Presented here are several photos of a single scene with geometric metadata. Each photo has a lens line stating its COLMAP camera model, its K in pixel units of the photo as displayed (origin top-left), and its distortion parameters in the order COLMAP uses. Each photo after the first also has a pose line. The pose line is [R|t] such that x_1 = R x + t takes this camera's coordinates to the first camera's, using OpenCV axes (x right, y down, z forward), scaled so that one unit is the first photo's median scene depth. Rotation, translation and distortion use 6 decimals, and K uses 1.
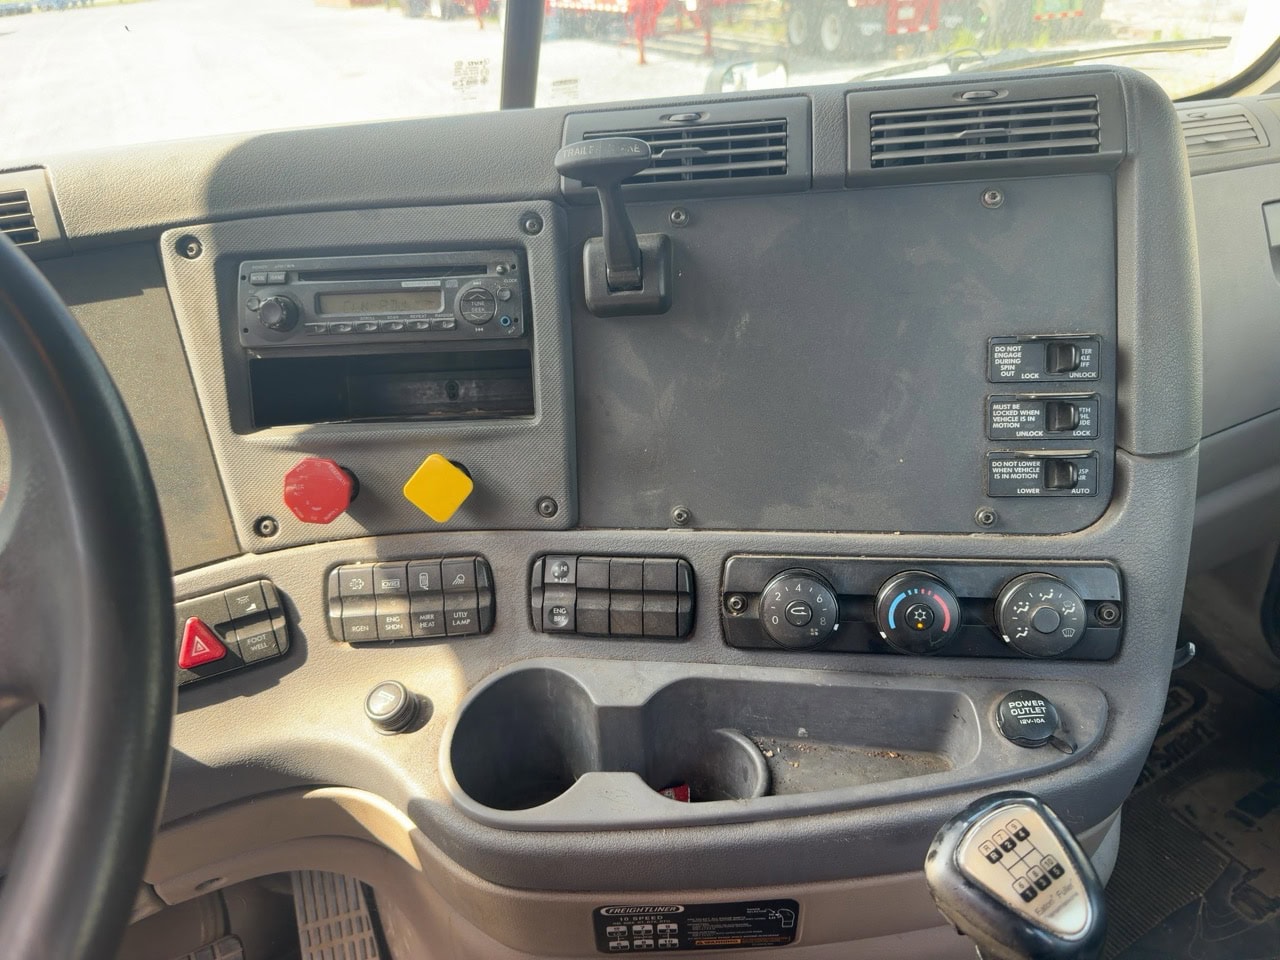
lens RADIAL K [[915.5, 0, 636.0], [0, 915.5, 487.6], [0, 0, 1]] dist [0.080328, -0.114030]
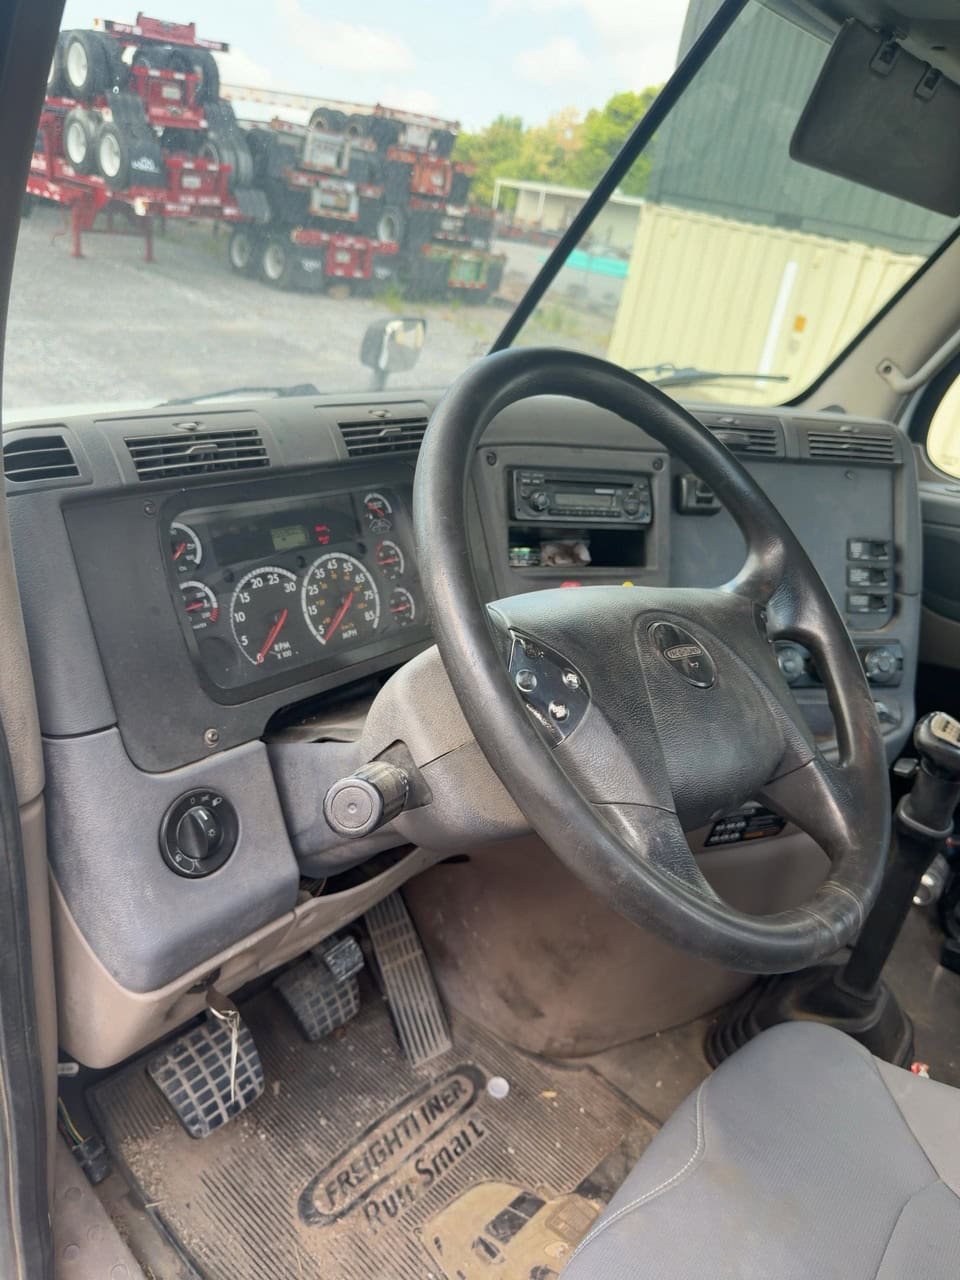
lens RADIAL K [[909.3, 0, 482.1], [0, 909.3, 638.7], [0, 0, 1]] dist [0.004066, -0.002480]
pose [[0.908823, 0.015505, 0.416895, -1.269148], [0.012114, 0.997907, -0.063523, 0.193603], [-0.417007, 0.062781, 0.906732, -0.546330]]
